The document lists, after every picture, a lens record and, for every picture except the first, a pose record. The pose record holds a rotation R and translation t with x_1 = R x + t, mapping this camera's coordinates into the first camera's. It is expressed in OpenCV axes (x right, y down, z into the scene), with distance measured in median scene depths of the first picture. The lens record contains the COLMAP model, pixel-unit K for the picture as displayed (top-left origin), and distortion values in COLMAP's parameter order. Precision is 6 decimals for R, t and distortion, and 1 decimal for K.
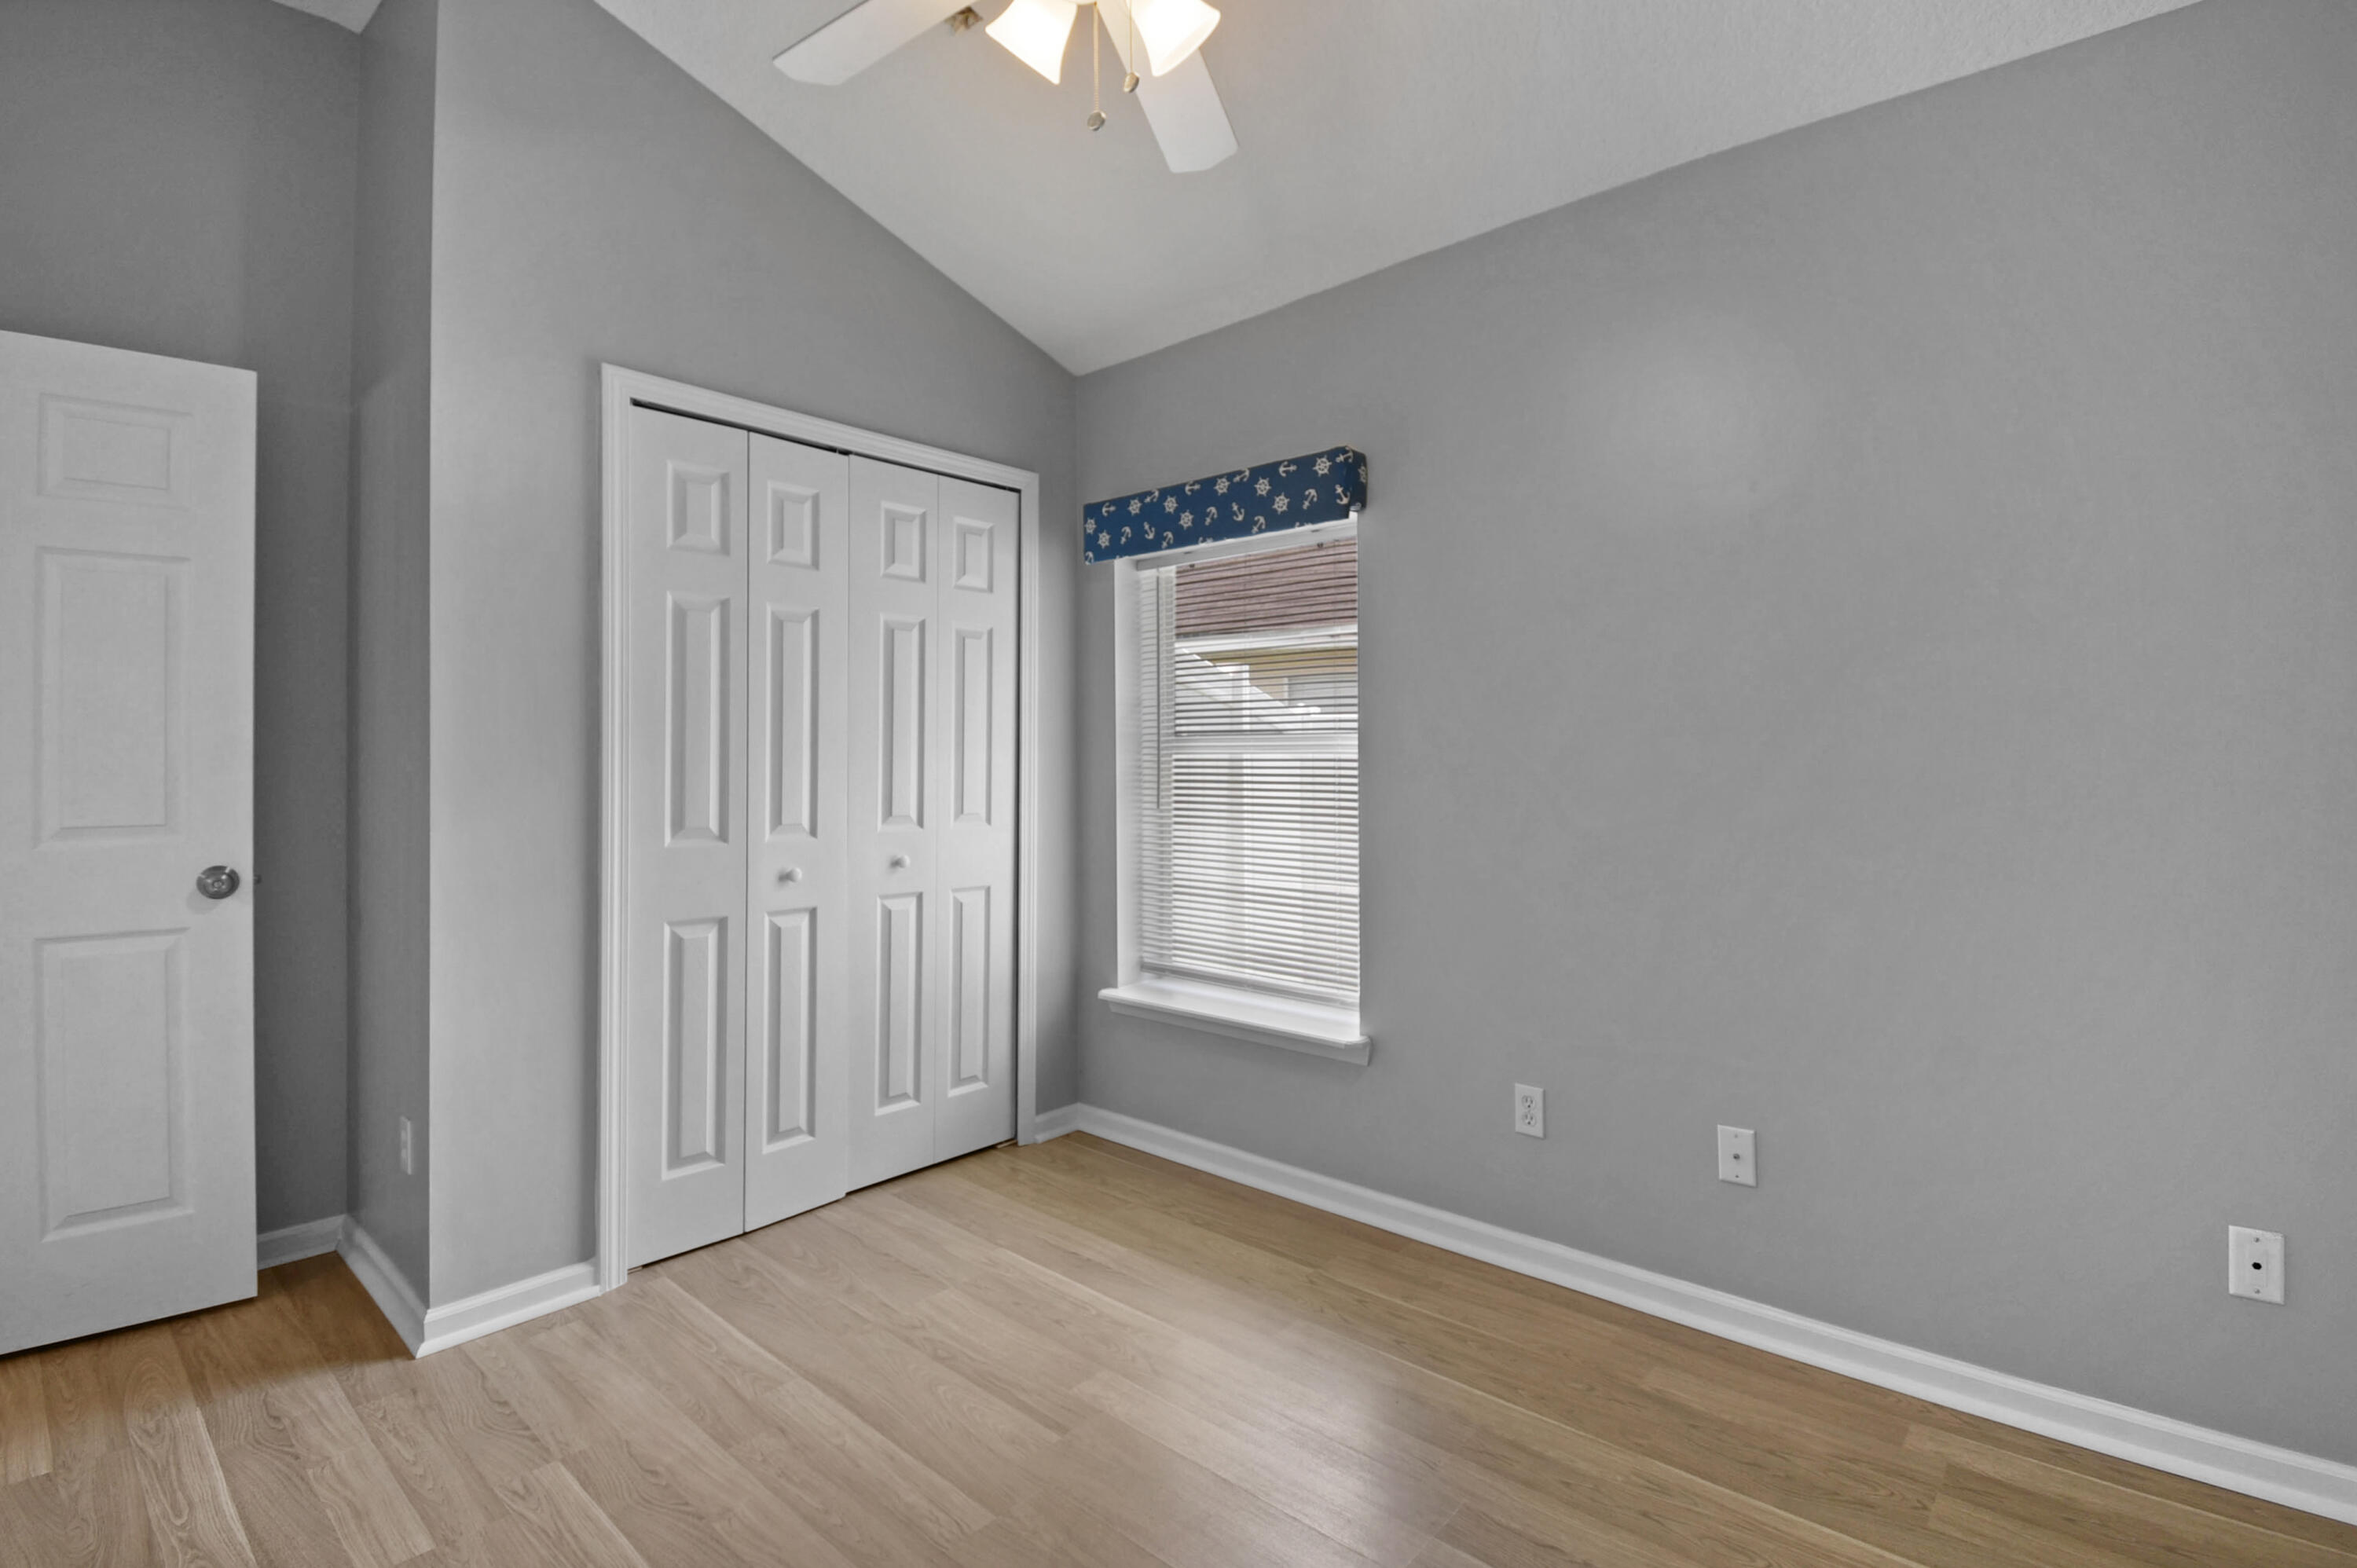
lens RADIAL K [[1076.3, 0, 1178.5], [0, 1076.3, 784.0], [0, 0, 1]] dist [0.000613, -0.020887]
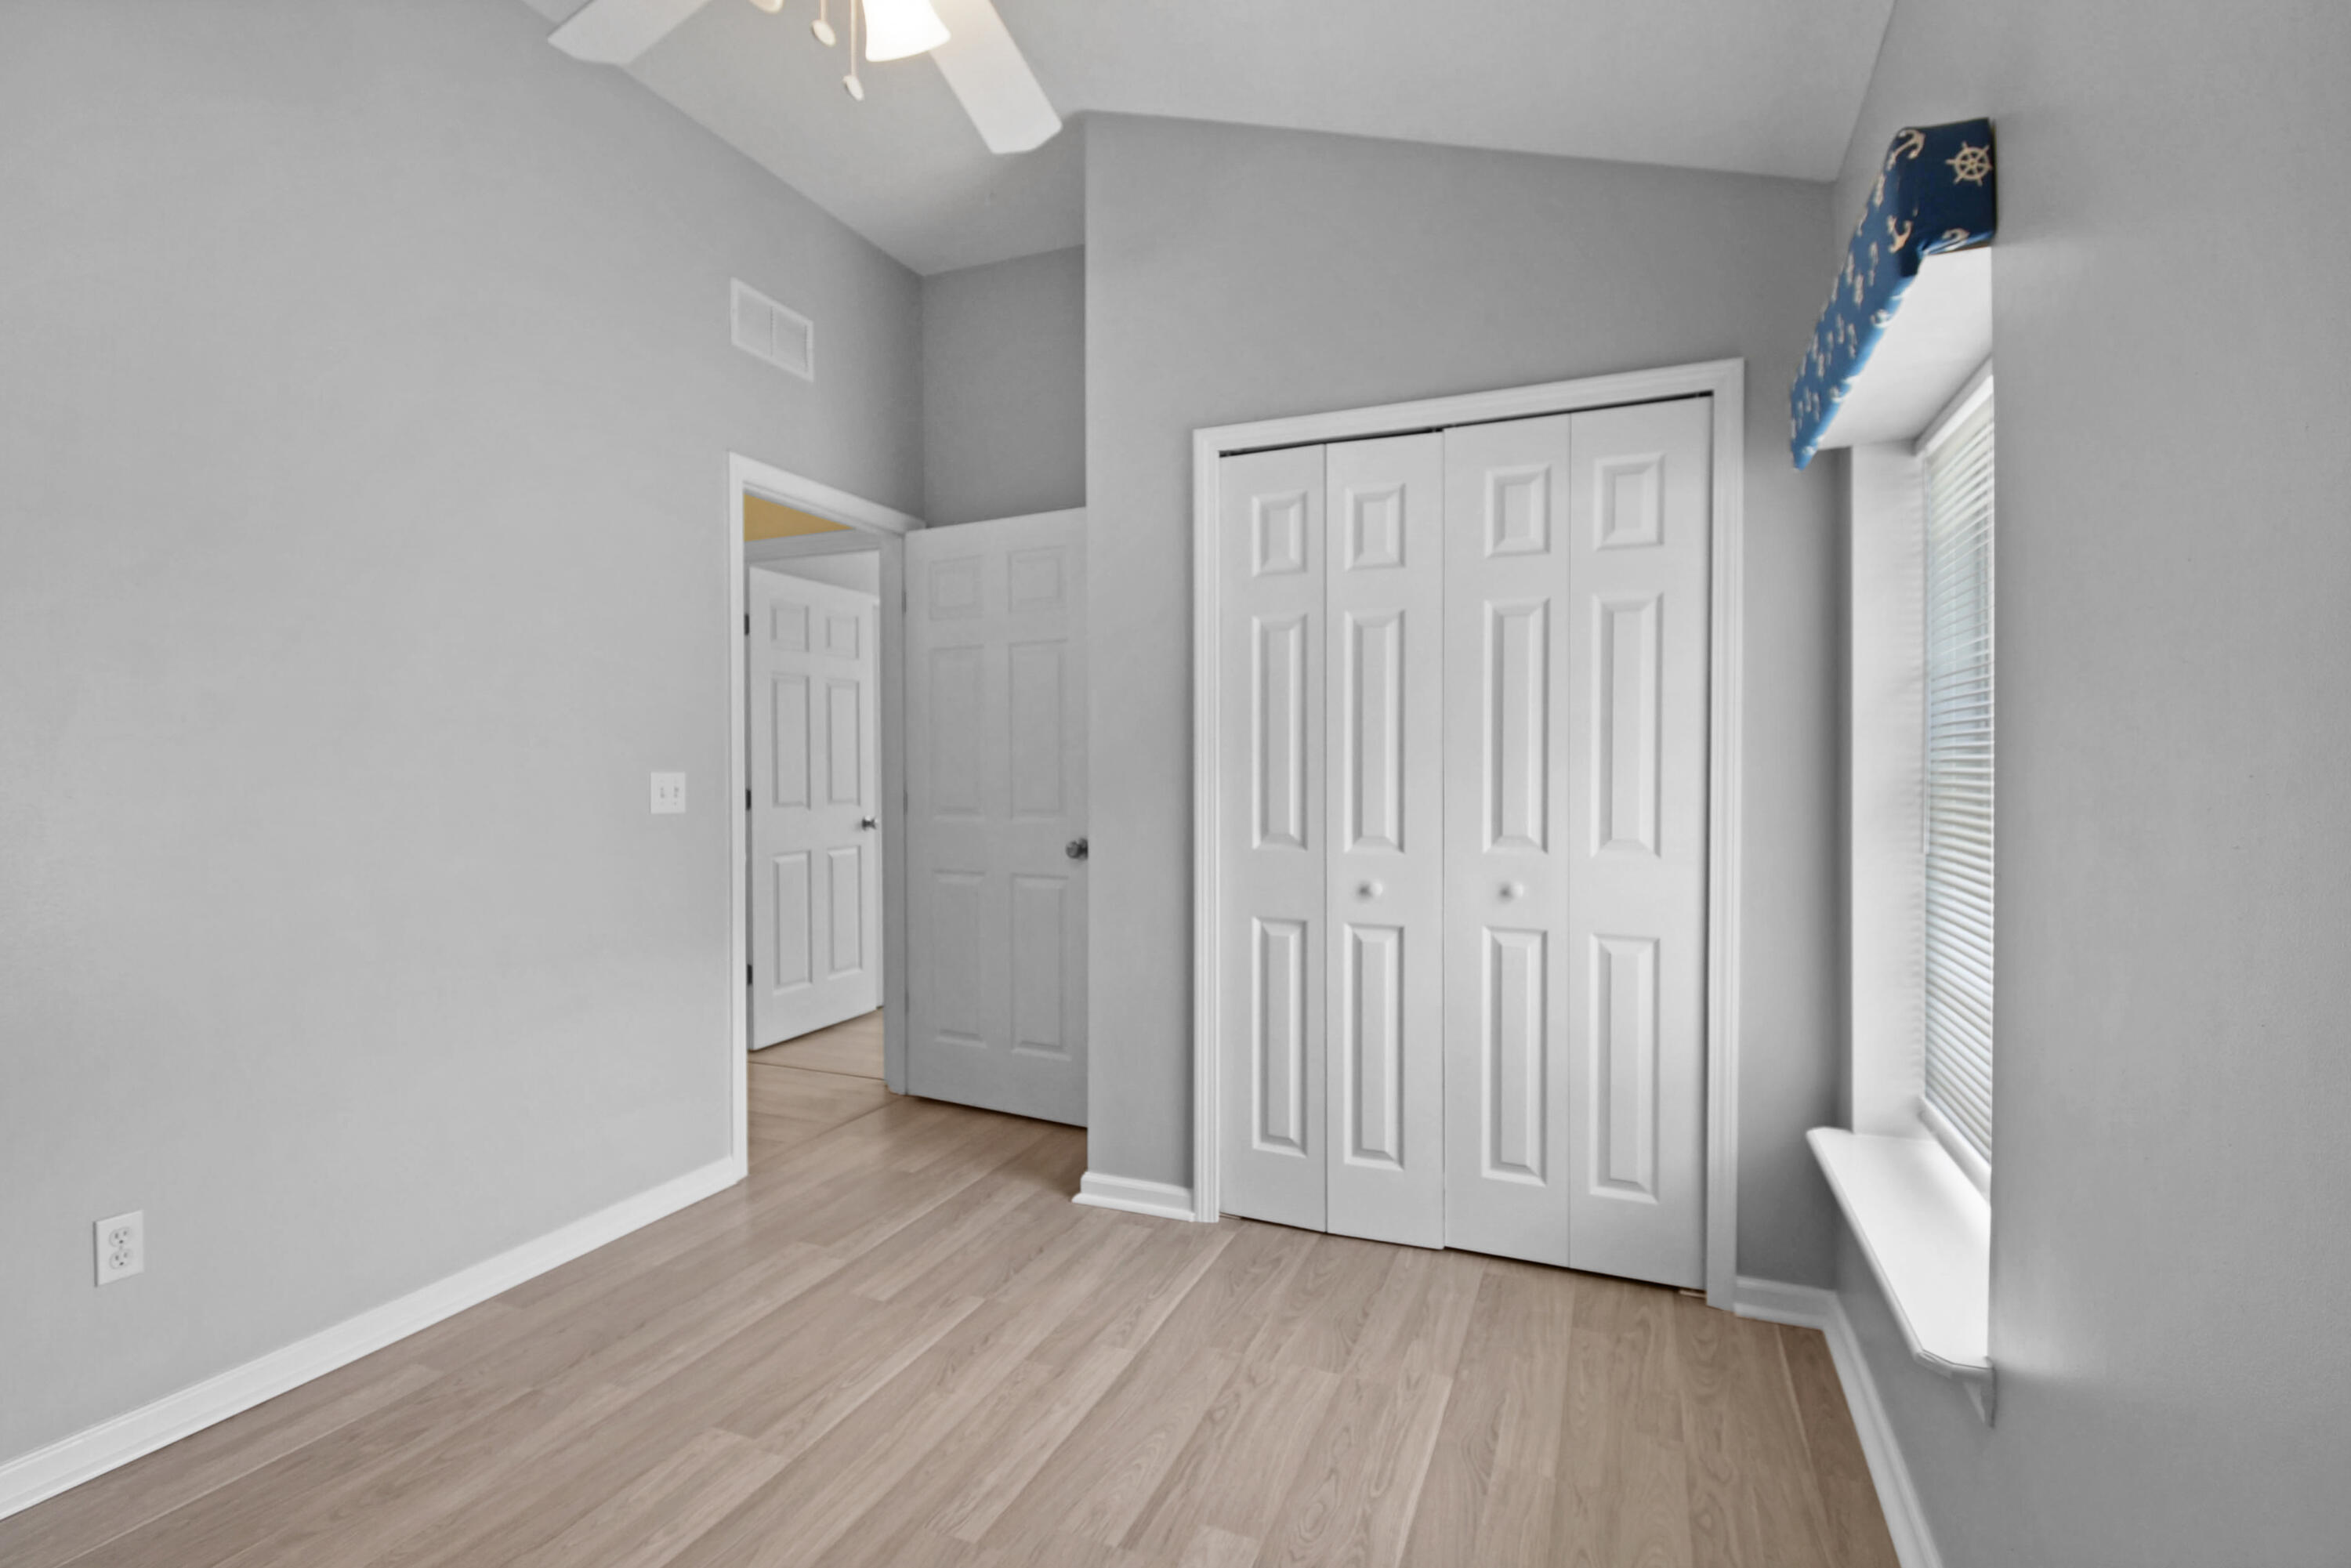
lens RADIAL K [[1072.8, 0, 1172.1], [0, 1072.8, 798.6], [0, 0, 1]] dist [-0.002223, -0.000341]
pose [[0.324990, 0.032861, -0.945146, 0.483958], [-0.016894, 0.999438, 0.028940, -0.021576], [0.945567, 0.006563, 0.325362, 0.507846]]
